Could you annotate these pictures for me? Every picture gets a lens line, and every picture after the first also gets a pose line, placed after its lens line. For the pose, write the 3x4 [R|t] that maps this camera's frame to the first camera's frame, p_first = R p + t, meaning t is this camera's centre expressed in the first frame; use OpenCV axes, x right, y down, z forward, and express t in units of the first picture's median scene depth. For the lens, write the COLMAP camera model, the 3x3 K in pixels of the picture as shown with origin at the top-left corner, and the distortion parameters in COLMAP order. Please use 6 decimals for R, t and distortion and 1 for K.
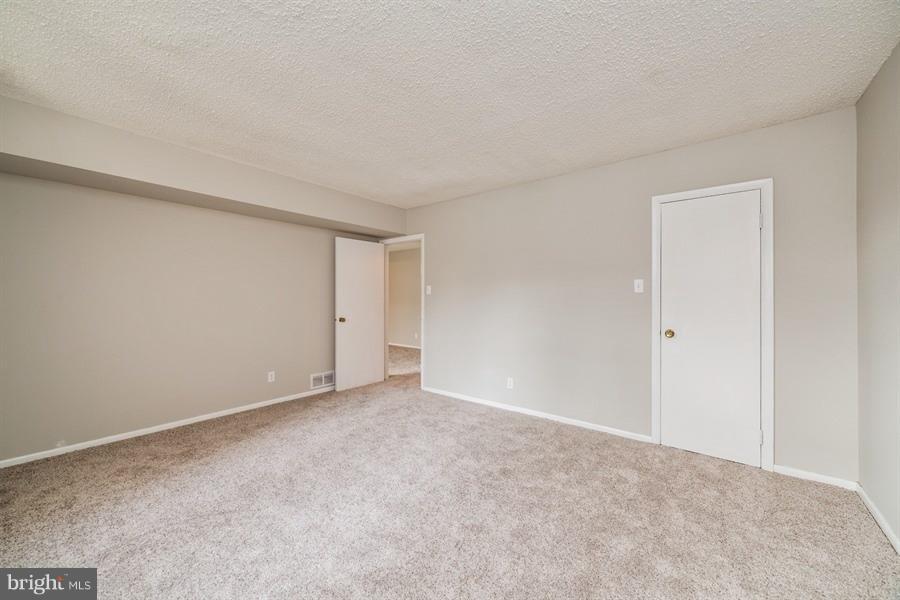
lens RADIAL K [[343.1, 0, 450.9], [0, 343.1, 289.2], [0, 0, 1]] dist [0.002621, 0.000202]
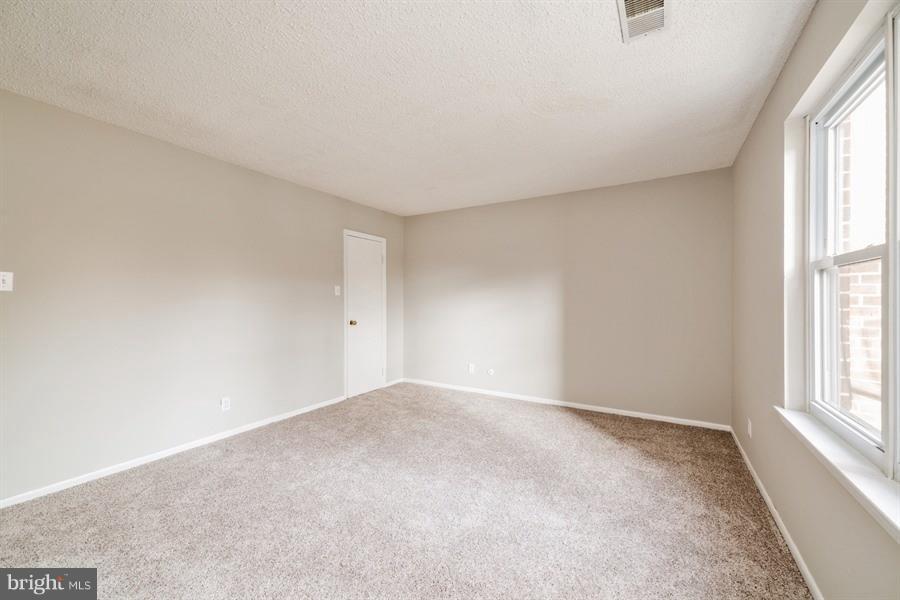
lens RADIAL K [[343.9, 0, 449.6], [0, 343.9, 295.4], [0, 0, 1]] dist [0.001216, 0.000186]
pose [[-0.134554, 0.009648, 0.990859, -0.734993], [-0.028003, 0.999516, -0.013535, 0.012250], [-0.990510, -0.029568, -0.134219, 0.619057]]
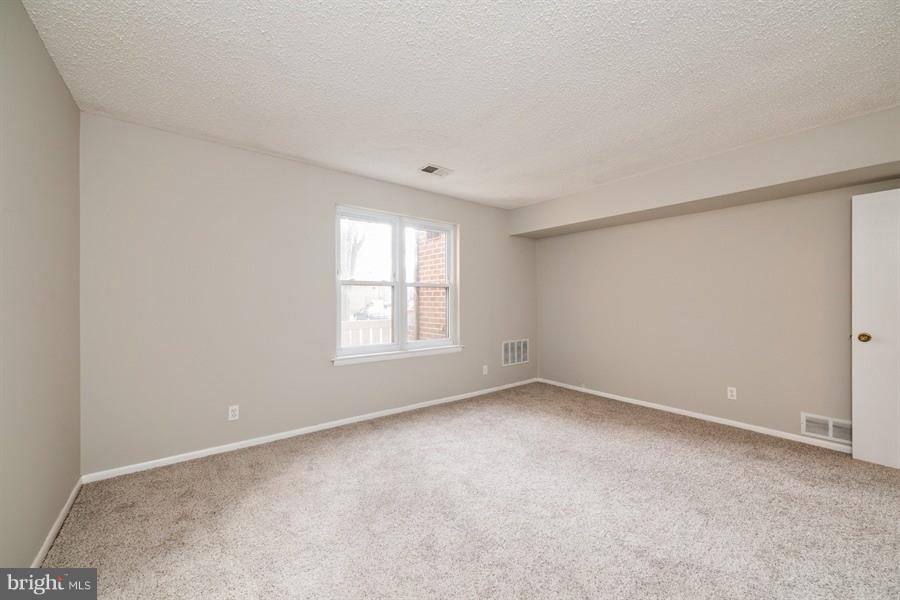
lens RADIAL K [[354.5, 0, 458.6], [0, 354.5, 300.2], [0, 0, 1]] dist [0.005576, 0.000009]
pose [[-0.236224, -0.000133, -0.971699, 0.535780], [0.026911, 0.999616, -0.006679, 0.015463], [0.971326, -0.027727, -0.236129, 0.618063]]
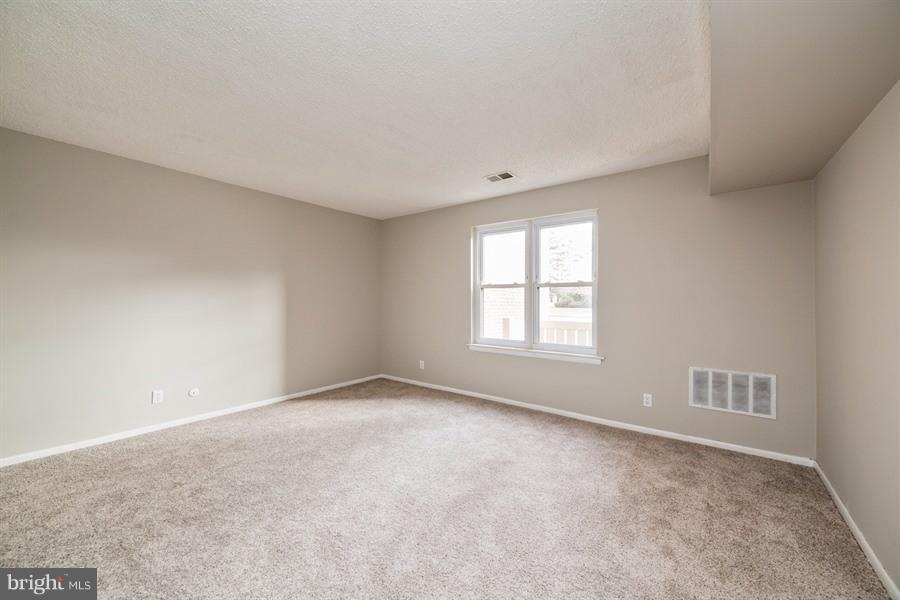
lens RADIAL K [[343.1, 0, 450.9], [0, 343.1, 289.2], [0, 0, 1]] dist [0.002621, 0.000202]
pose [[-0.999796, -0.008496, -0.018314, -0.210945], [-0.007415, 0.998272, -0.058286, 0.032775], [0.018777, -0.058138, -0.998132, 1.292437]]
